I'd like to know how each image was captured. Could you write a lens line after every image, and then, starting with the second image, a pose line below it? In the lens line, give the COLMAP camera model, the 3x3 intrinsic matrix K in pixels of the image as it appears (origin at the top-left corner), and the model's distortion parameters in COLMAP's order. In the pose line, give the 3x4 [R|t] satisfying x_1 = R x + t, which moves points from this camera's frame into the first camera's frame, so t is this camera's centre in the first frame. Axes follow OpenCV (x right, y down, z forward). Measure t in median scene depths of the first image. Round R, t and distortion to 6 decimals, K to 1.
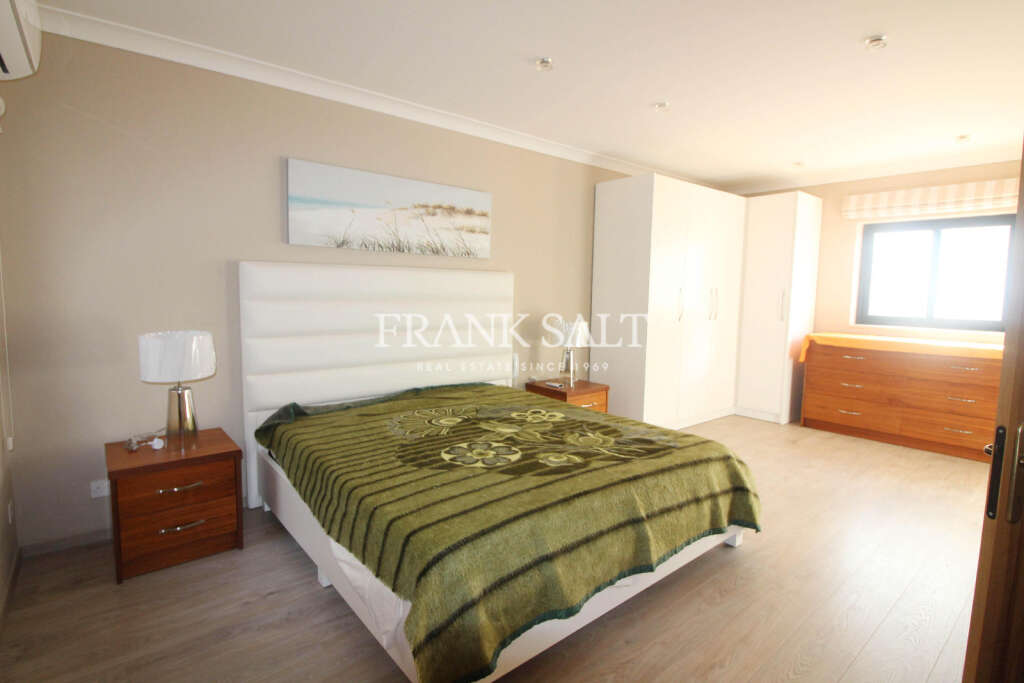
lens RADIAL K [[513.5, 0, 515.1], [0, 513.5, 339.6], [0, 0, 1]] dist [-0.000678, -0.000130]
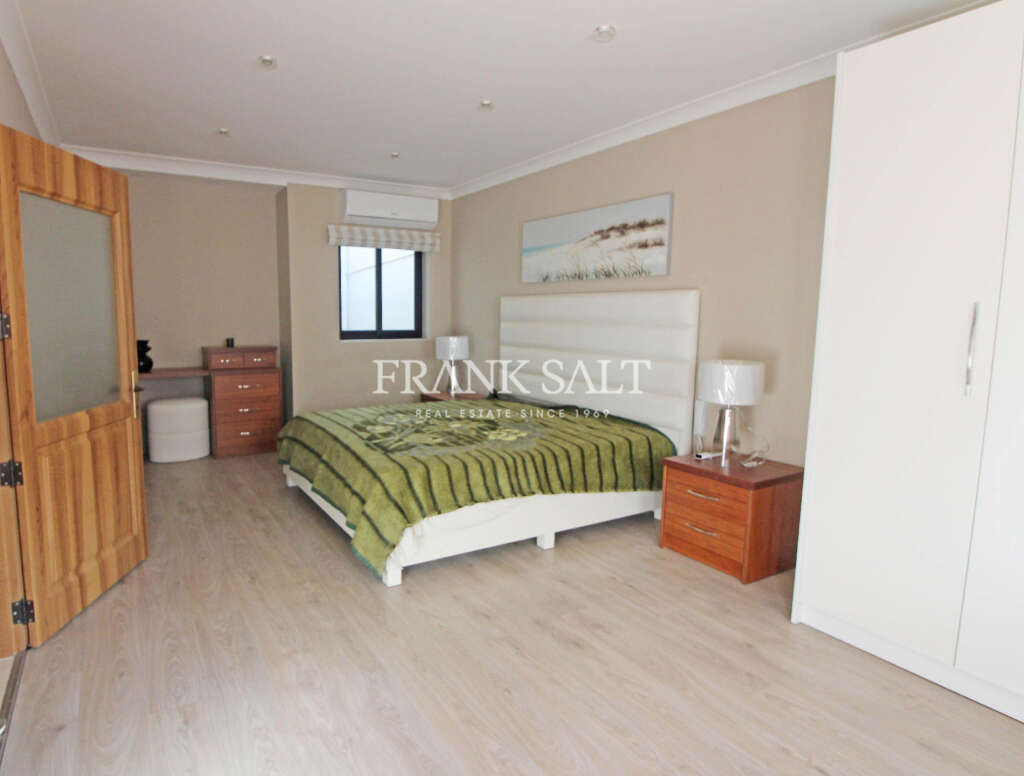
lens RADIAL K [[598.8, 0, 512.7], [0, 598.8, 387.5], [0, 0, 1]] dist [0.004834, 0.000184]
pose [[-0.118989, 0.100529, -0.987793, 1.021982], [-0.112148, 0.987134, 0.113971, -0.069411], [0.986542, 0.124340, -0.106185, 0.971371]]
